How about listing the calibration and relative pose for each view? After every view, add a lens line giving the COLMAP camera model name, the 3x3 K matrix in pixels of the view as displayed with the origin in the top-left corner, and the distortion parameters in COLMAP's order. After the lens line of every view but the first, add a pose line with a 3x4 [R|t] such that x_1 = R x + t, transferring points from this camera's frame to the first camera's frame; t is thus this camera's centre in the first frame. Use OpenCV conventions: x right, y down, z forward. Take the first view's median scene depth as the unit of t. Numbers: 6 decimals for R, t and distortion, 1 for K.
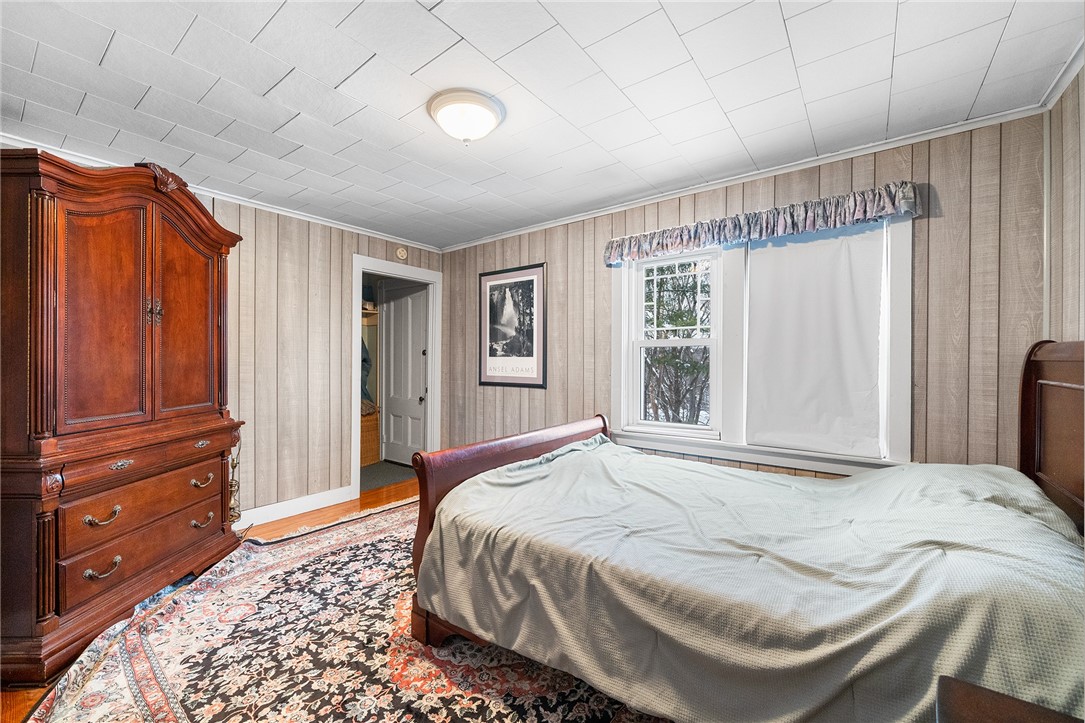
lens RADIAL K [[427.5, 0, 540.2], [0, 427.5, 362.1], [0, 0, 1]] dist [-0.003086, 0.000217]
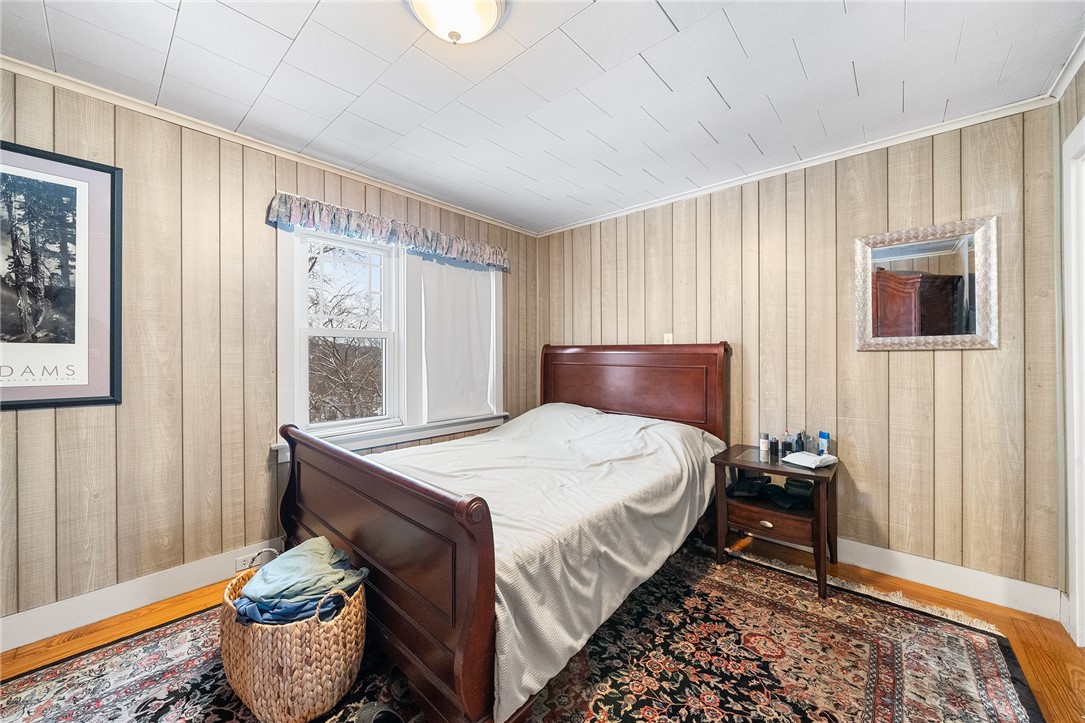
lens RADIAL K [[393.2, 0, 540.5], [0, 393.2, 355.0], [0, 0, 1]] dist [-0.001662, -0.000072]
pose [[0.097612, -0.001305, 0.995224, -0.454276], [0.001267, 0.999998, 0.001187, 0.001020], [-0.995224, 0.001145, 0.097613, 0.455359]]
